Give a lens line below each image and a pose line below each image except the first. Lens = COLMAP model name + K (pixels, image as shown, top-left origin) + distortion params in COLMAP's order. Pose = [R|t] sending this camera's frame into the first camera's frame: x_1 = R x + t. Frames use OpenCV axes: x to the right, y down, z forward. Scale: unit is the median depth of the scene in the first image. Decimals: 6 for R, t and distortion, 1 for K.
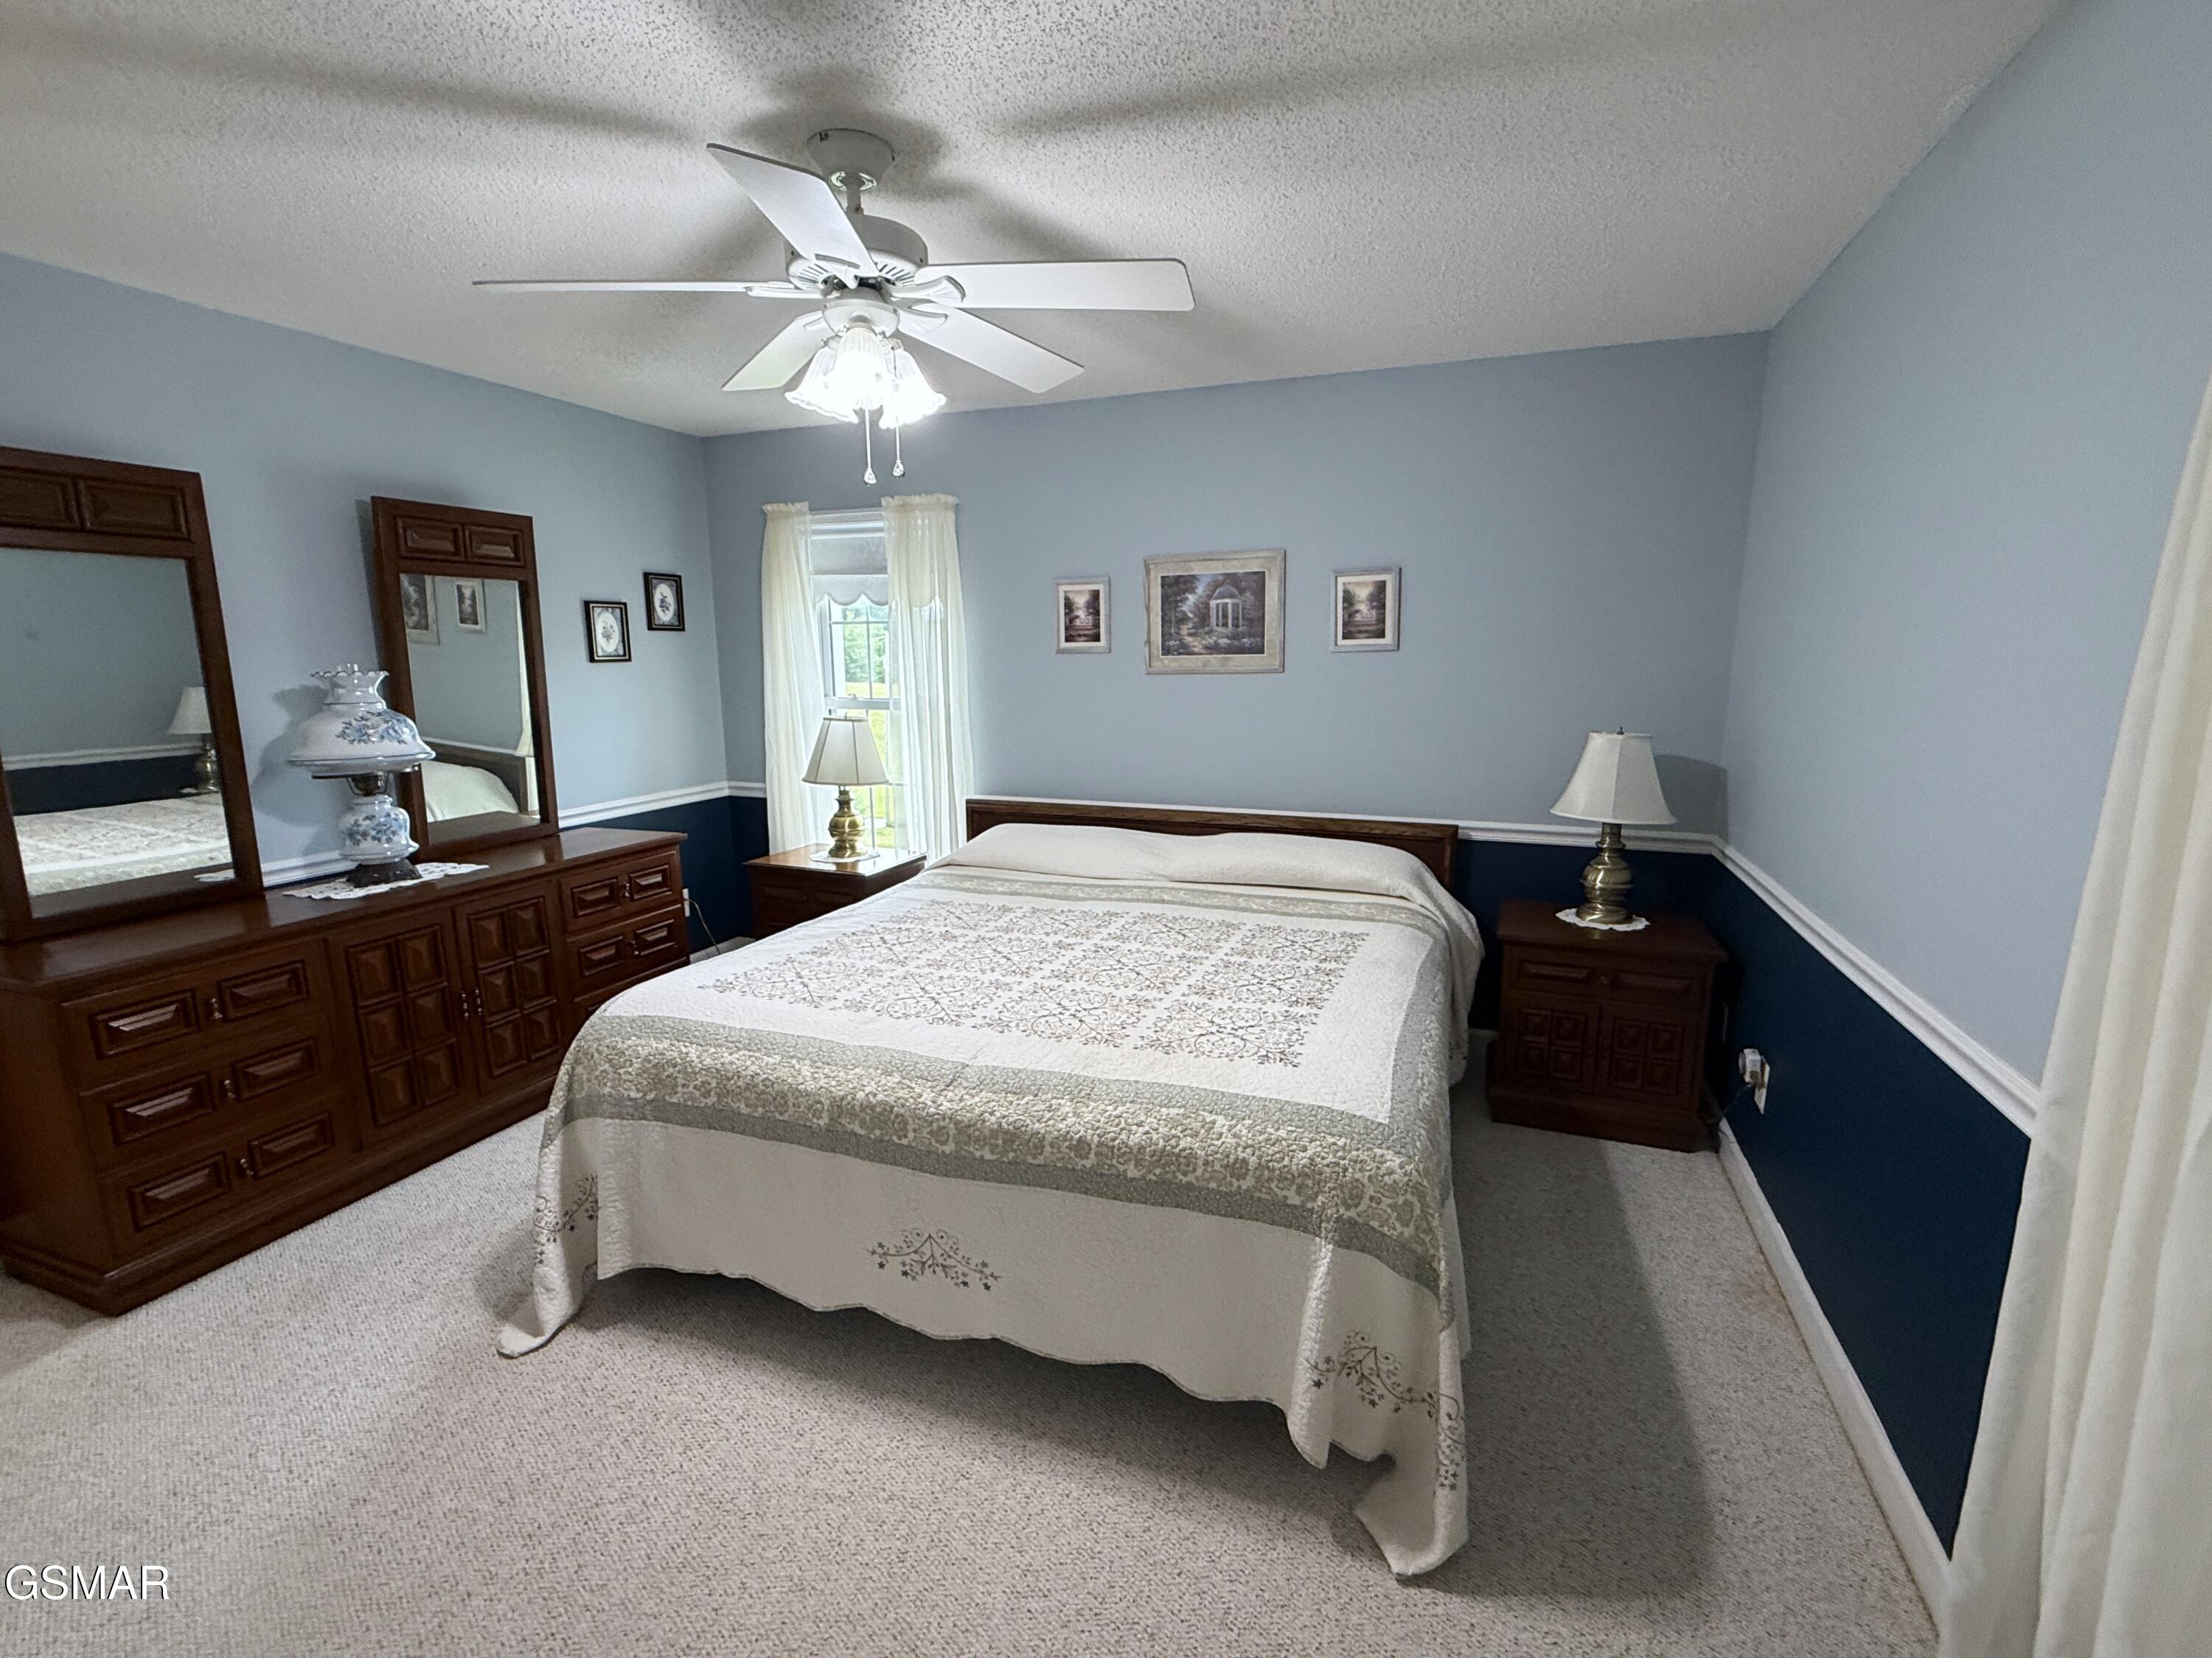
lens RADIAL K [[972.1, 0, 1106.0], [0, 972.1, 829.0], [0, 0, 1]] dist [0.015833, -0.000059]
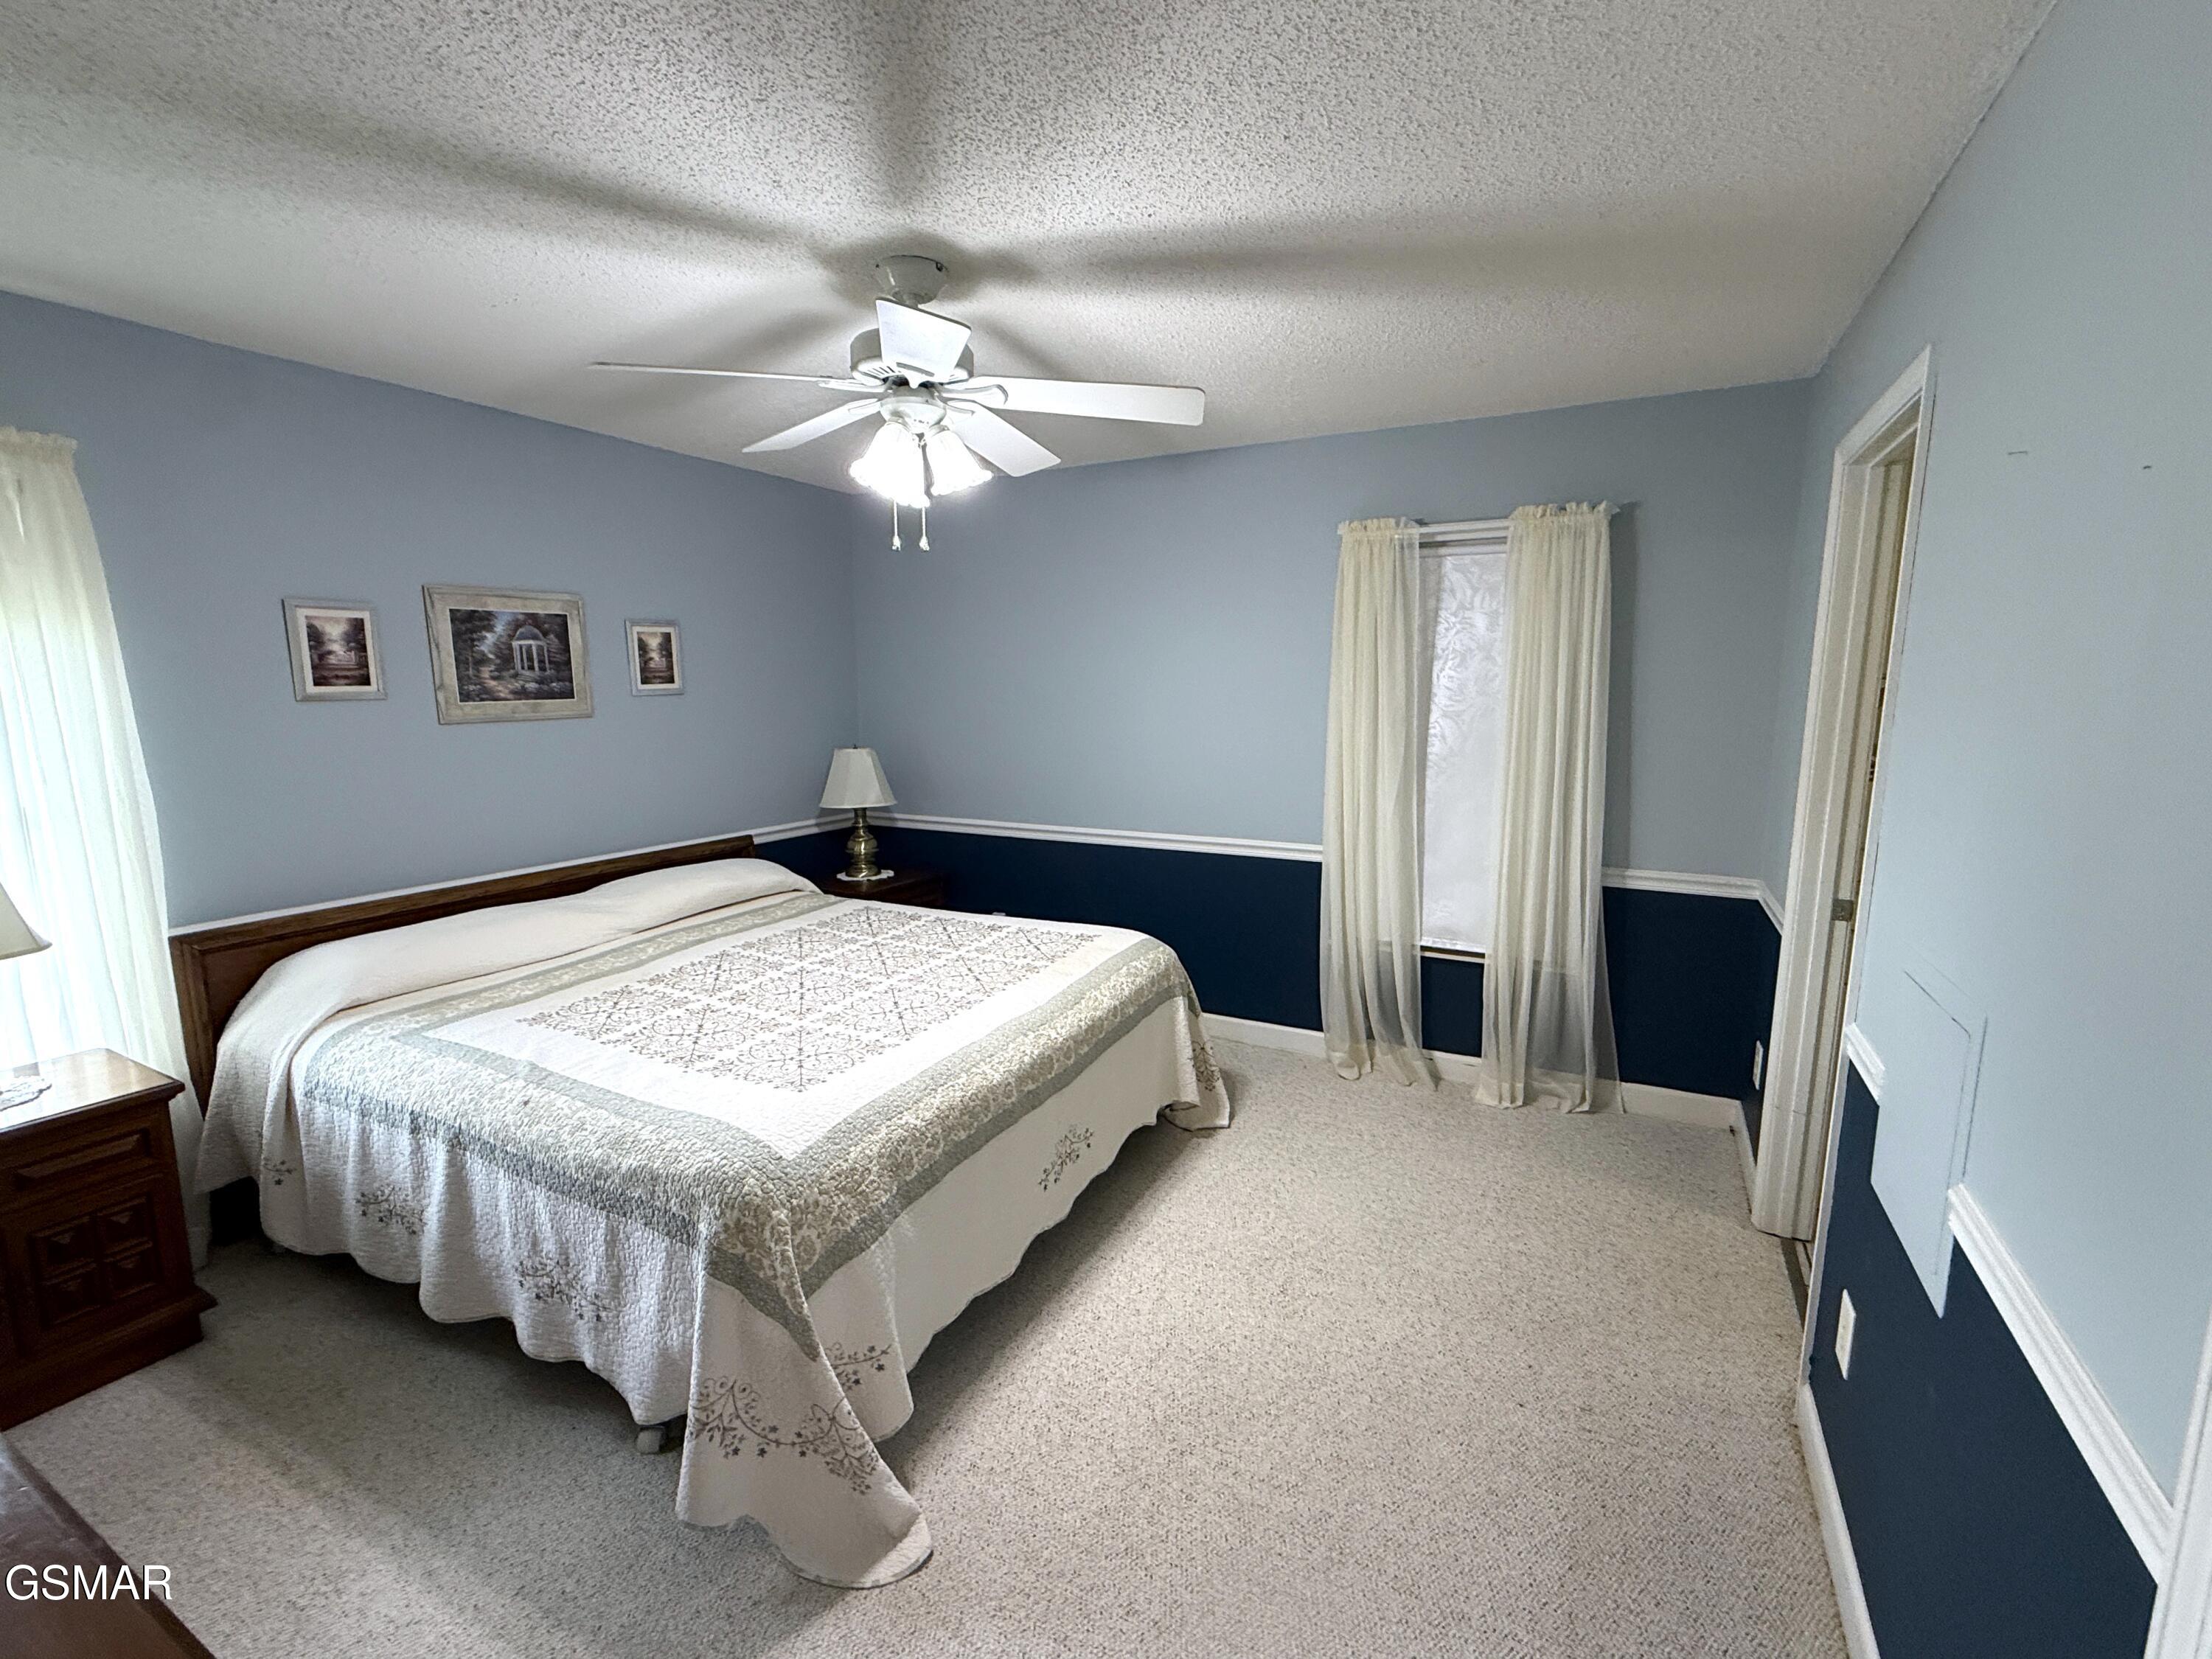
lens RADIAL K [[973.2, 0, 1103.8], [0, 973.2, 820.6], [0, 0, 1]] dist [-0.027585, 0.000193]
pose [[0.124708, -0.131383, 0.983456, -0.780659], [0.185303, 0.976839, 0.107001, -0.070189], [-0.974736, 0.168894, 0.146166, 0.387624]]
